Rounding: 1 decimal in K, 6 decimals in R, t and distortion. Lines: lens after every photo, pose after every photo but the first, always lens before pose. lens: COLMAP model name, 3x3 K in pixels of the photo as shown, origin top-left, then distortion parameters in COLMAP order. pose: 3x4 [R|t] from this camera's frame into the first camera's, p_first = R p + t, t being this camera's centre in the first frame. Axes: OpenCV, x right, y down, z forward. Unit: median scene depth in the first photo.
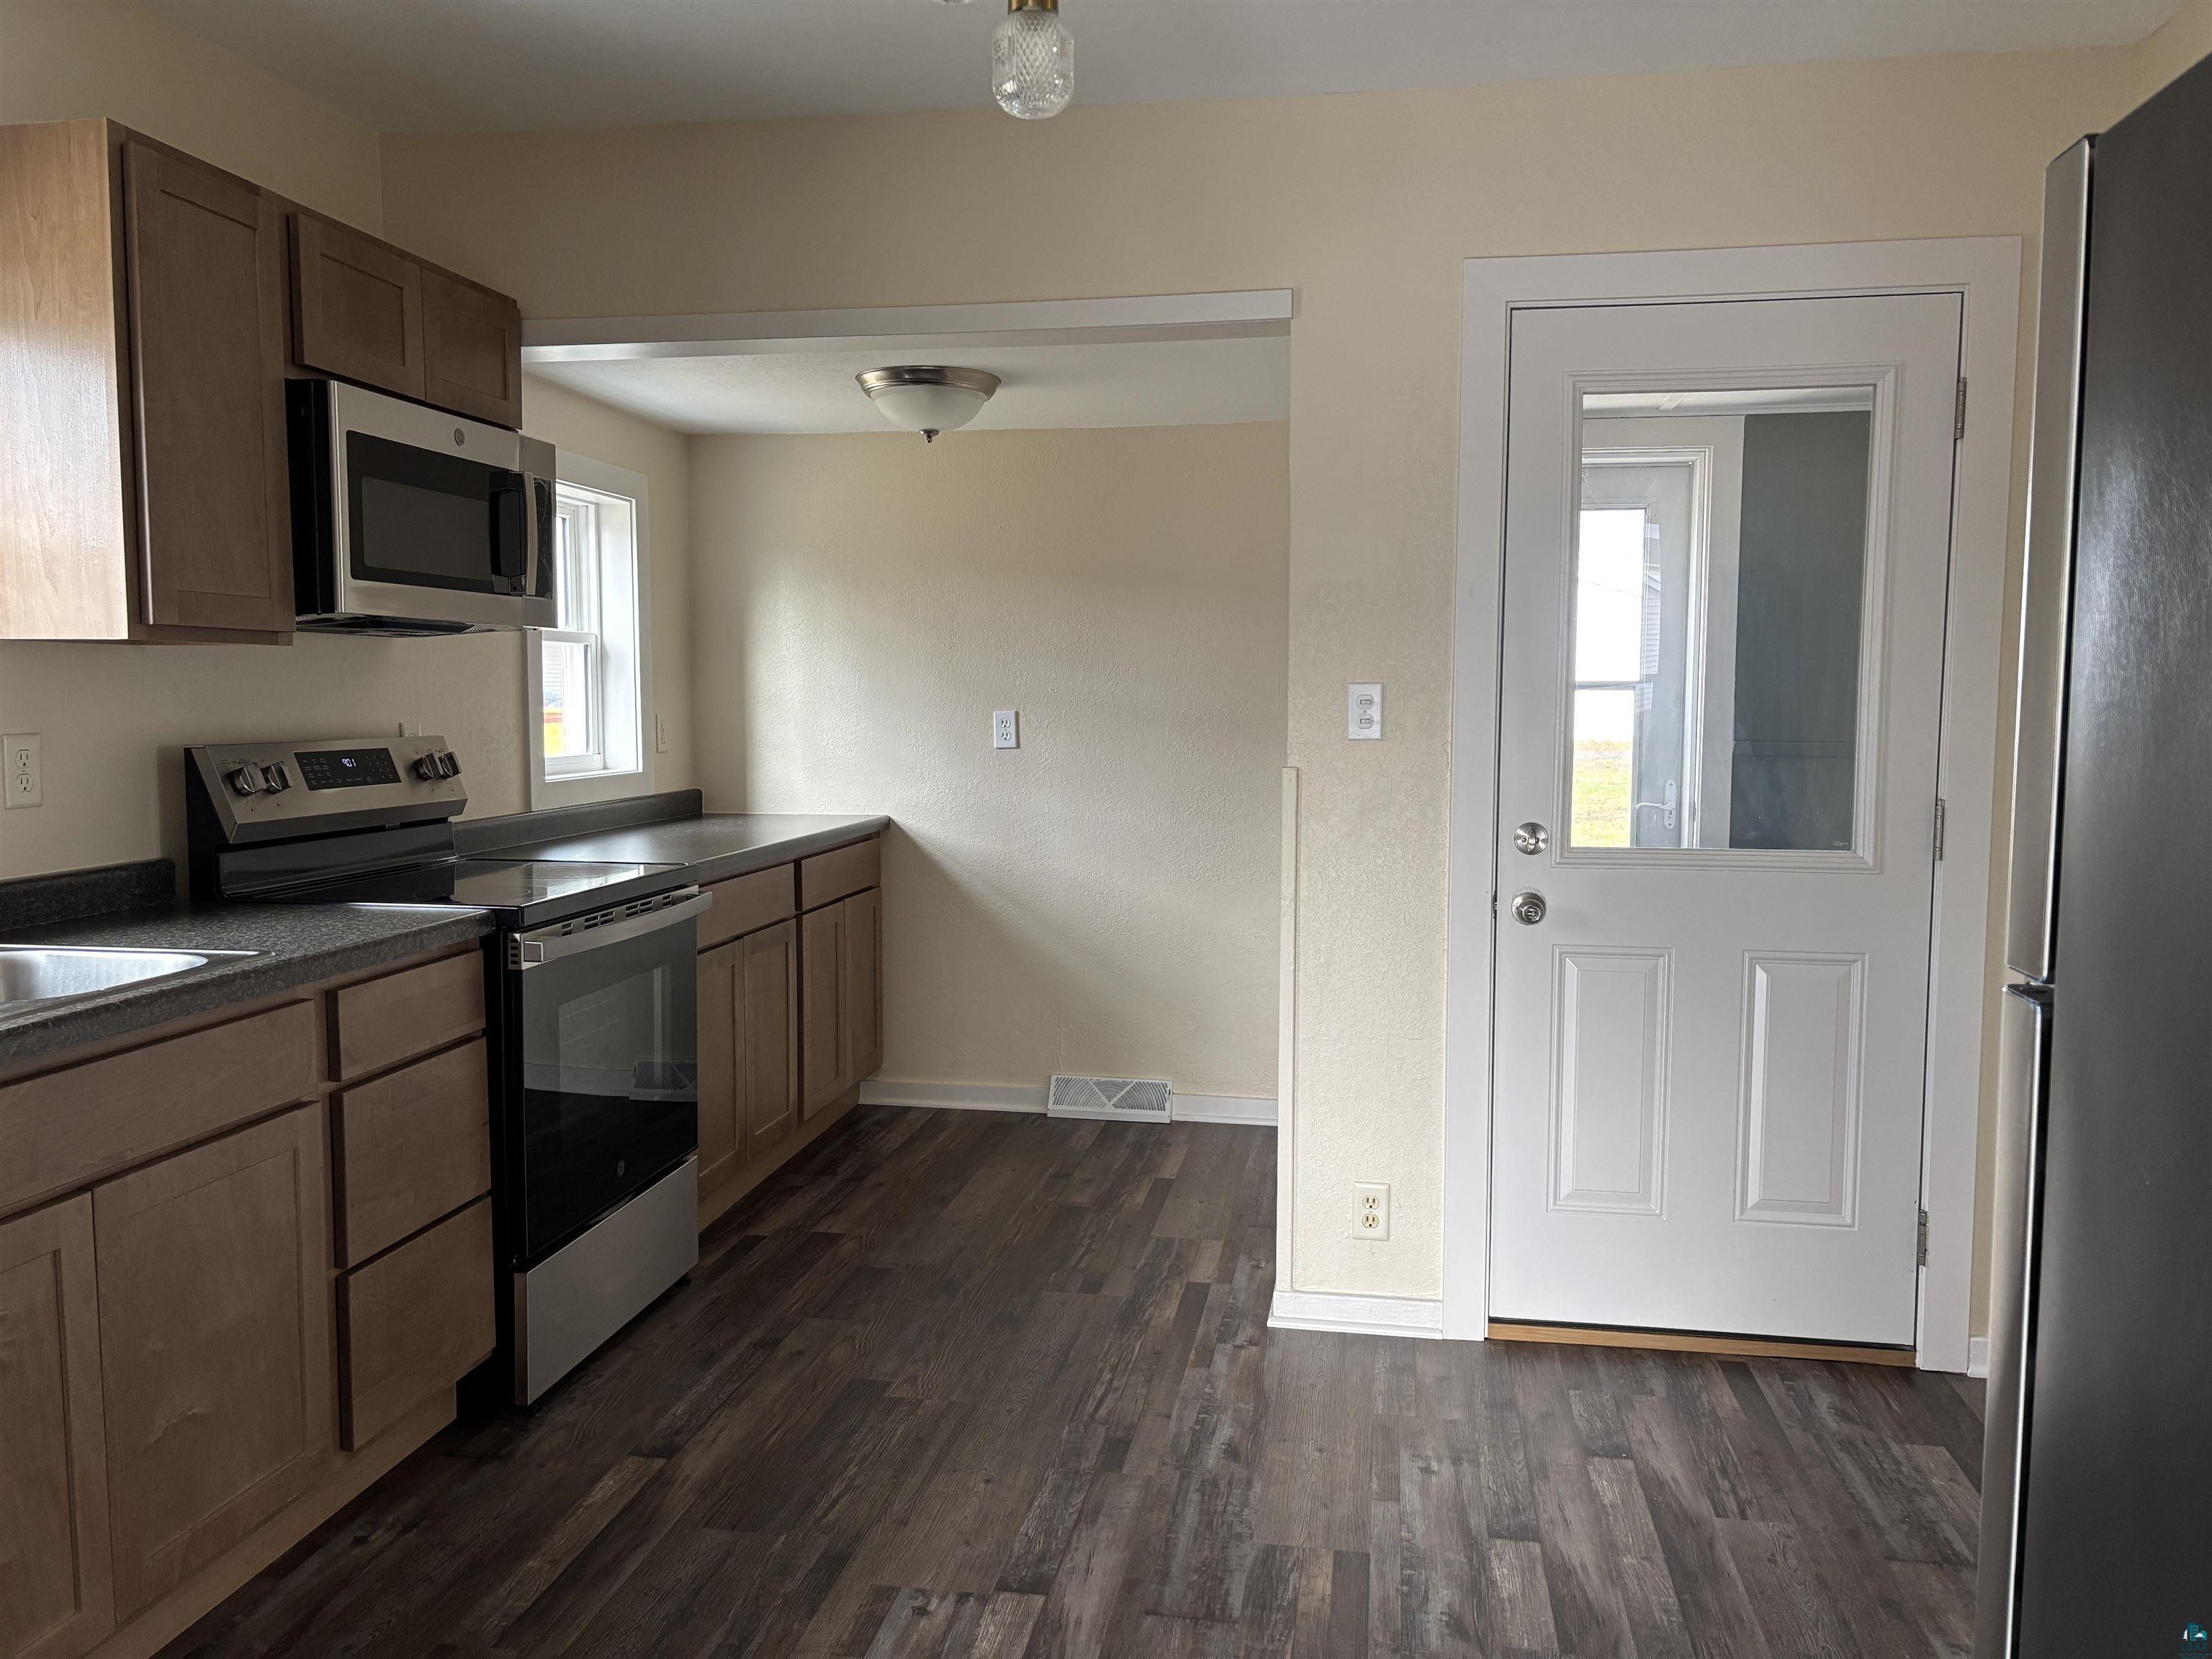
lens RADIAL K [[1670.1, 0, 1097.4], [0, 1670.1, 813.1], [0, 0, 1]] dist [0.063232, -0.066137]
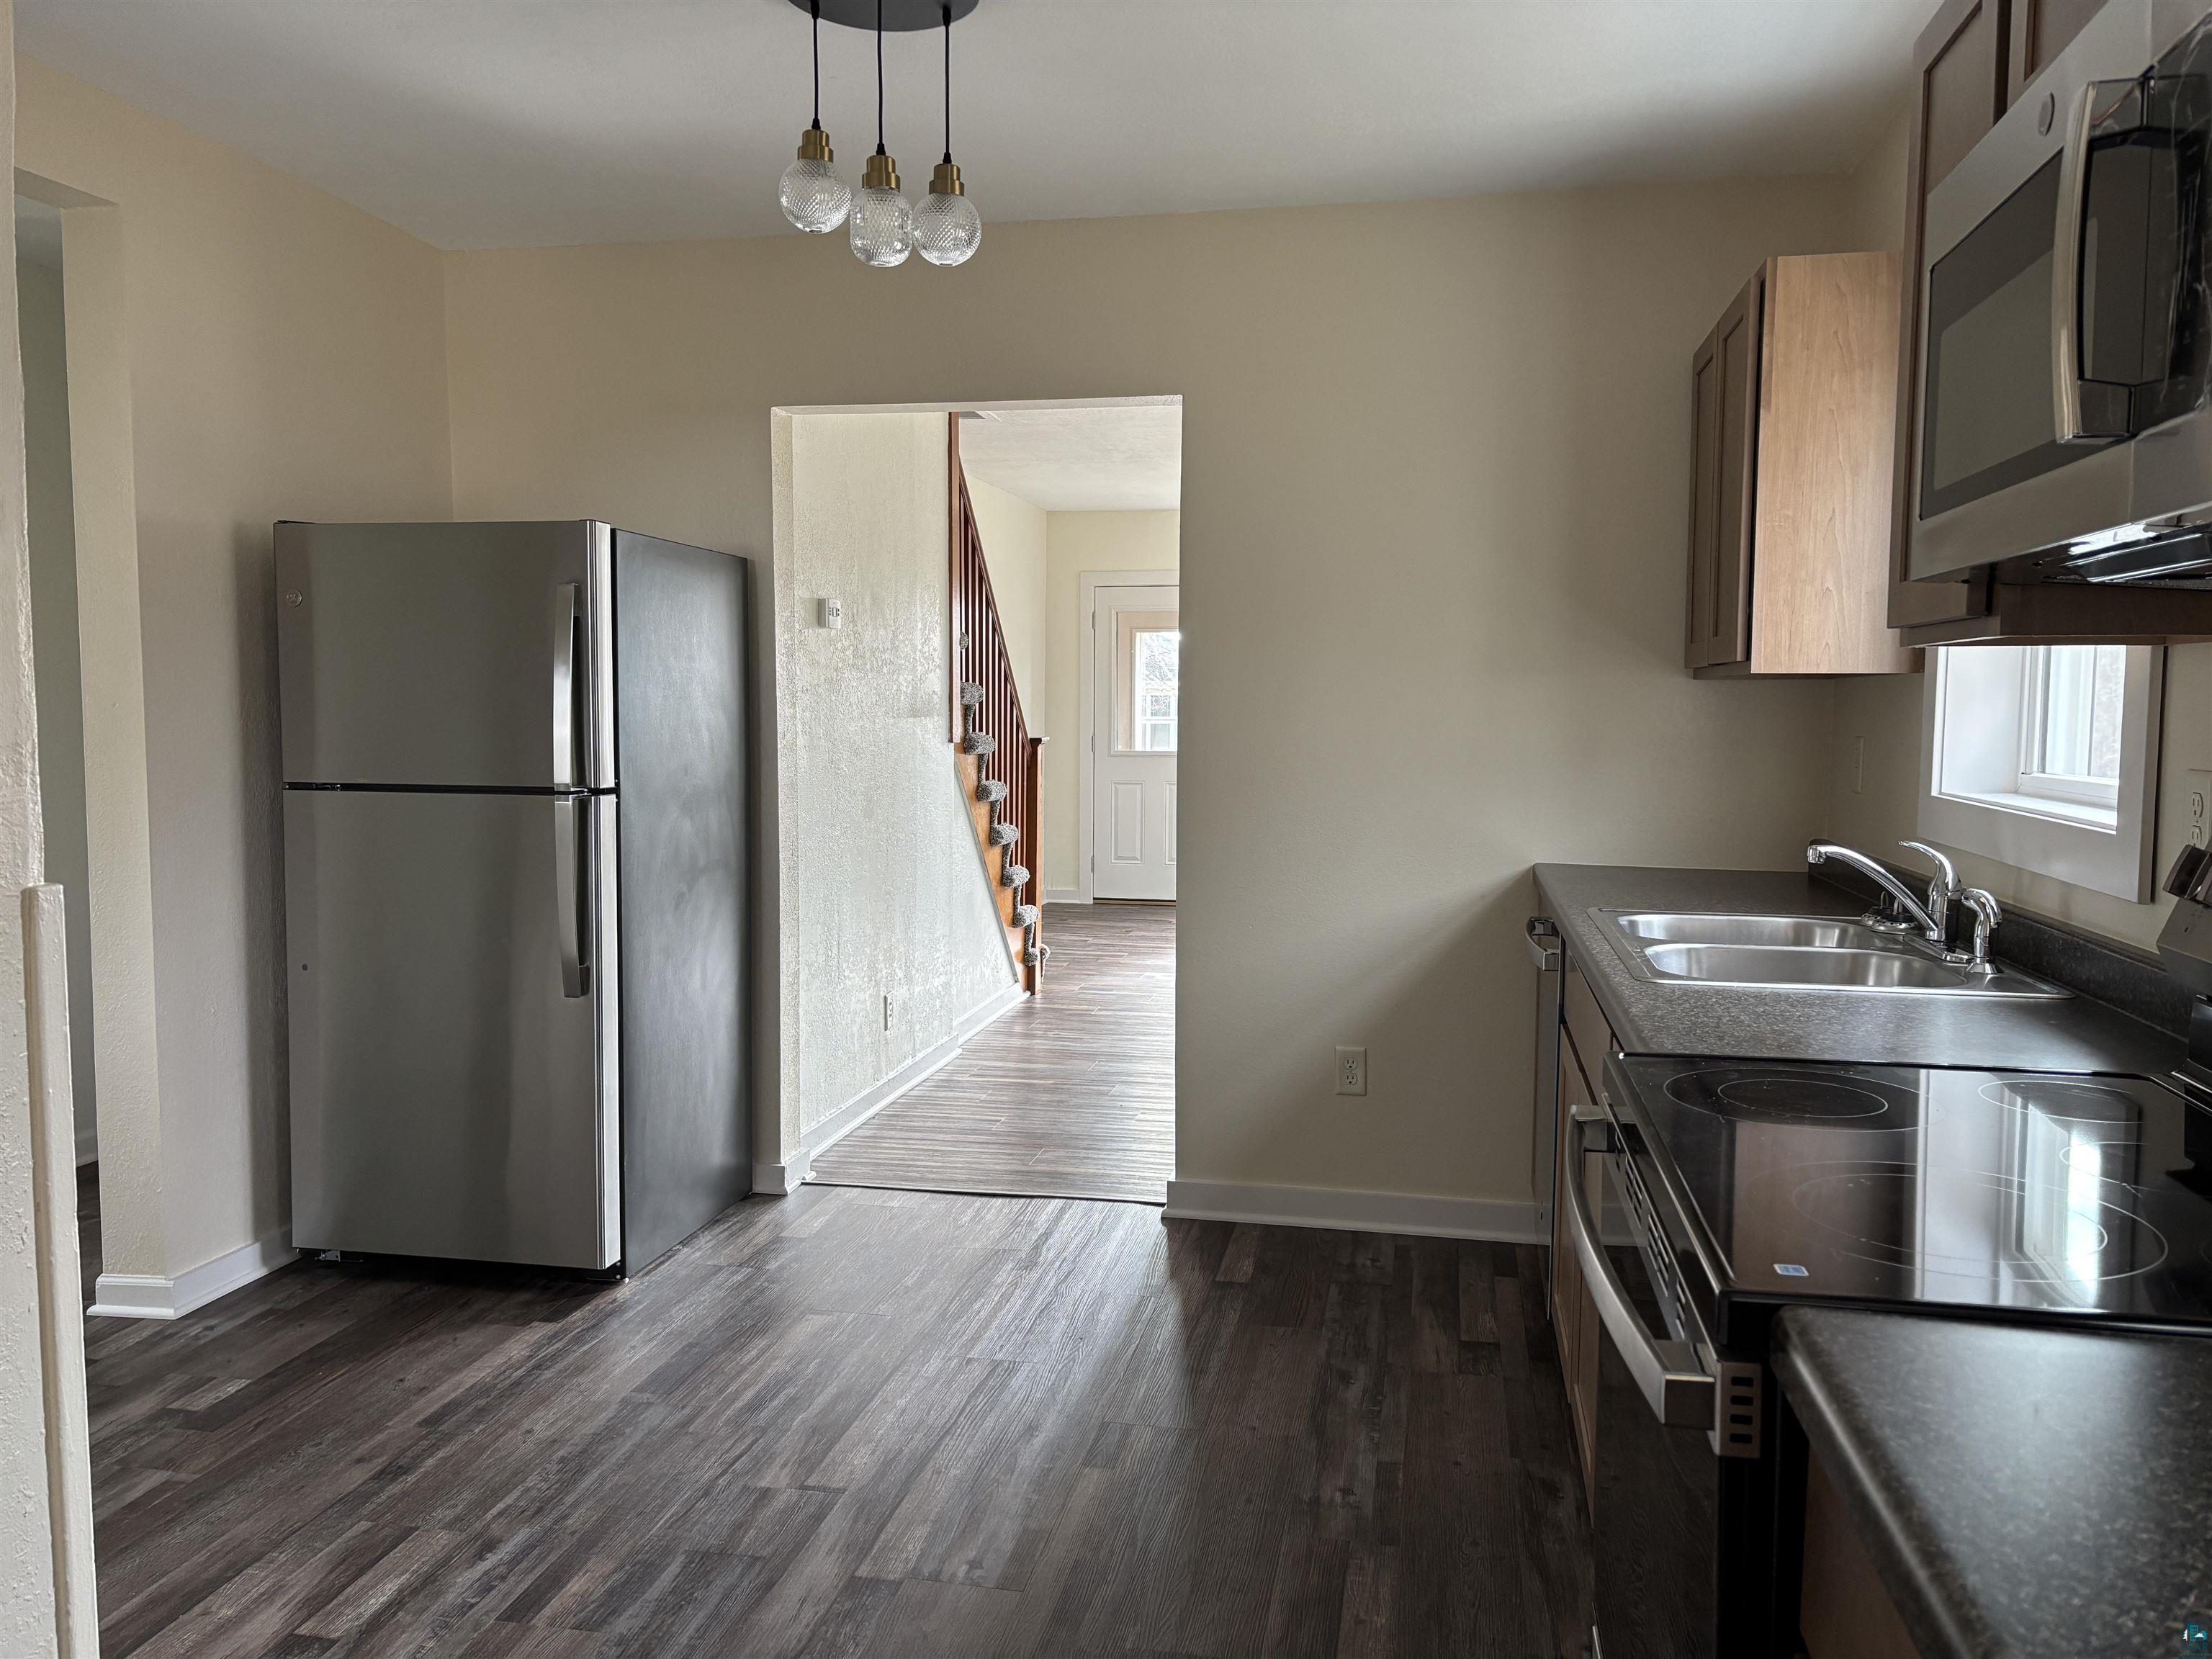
lens RADIAL K [[1670.1, 0, 1112.3], [0, 1670.1, 830.3], [0, 0, 1]] dist [0.063232, -0.066137]
pose [[-0.999603, -0.012465, 0.025251, -0.141722], [-0.008427, 0.988017, 0.154114, -0.099801], [-0.026870, 0.153840, -0.987730, 1.320596]]
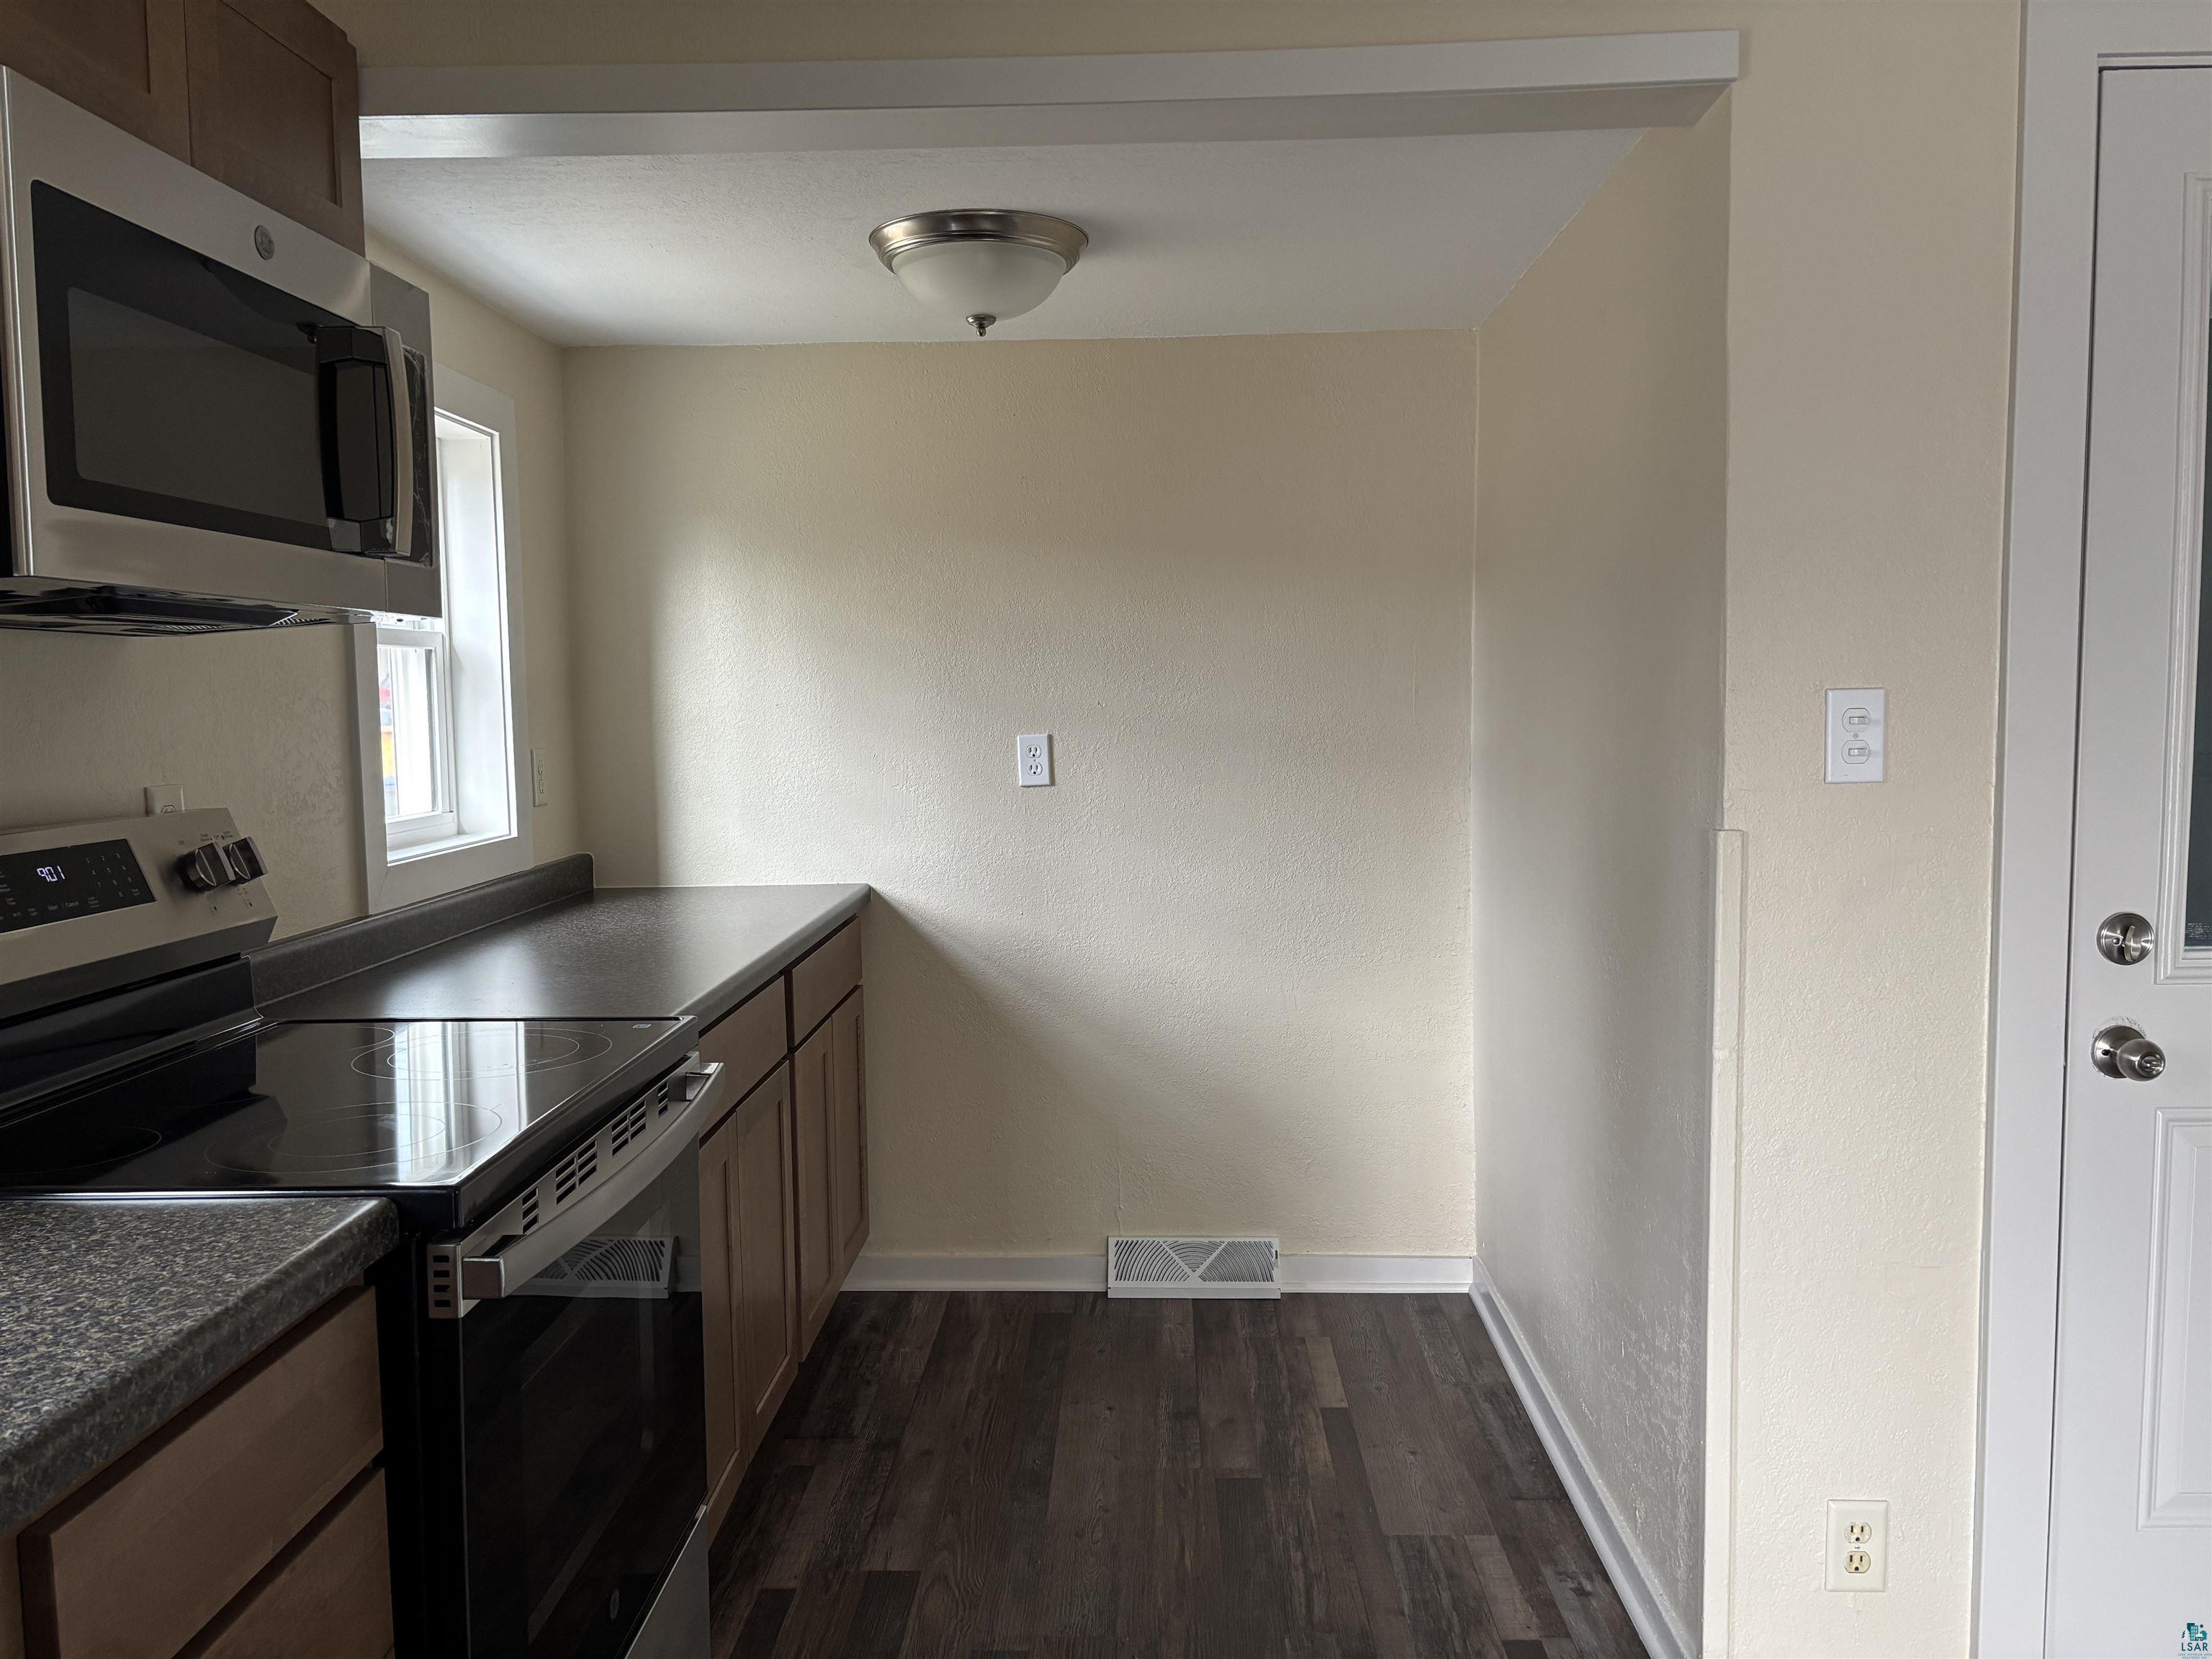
lens RADIAL K [[1670.1, 0, 1101.3], [0, 1670.1, 827.1], [0, 0, 1]] dist [0.063232, -0.066137]
pose [[0.989388, -0.028030, 0.142566, -0.183972], [0.027202, 0.999600, 0.007756, -0.037154], [-0.142726, -0.003795, 0.989755, 0.405953]]
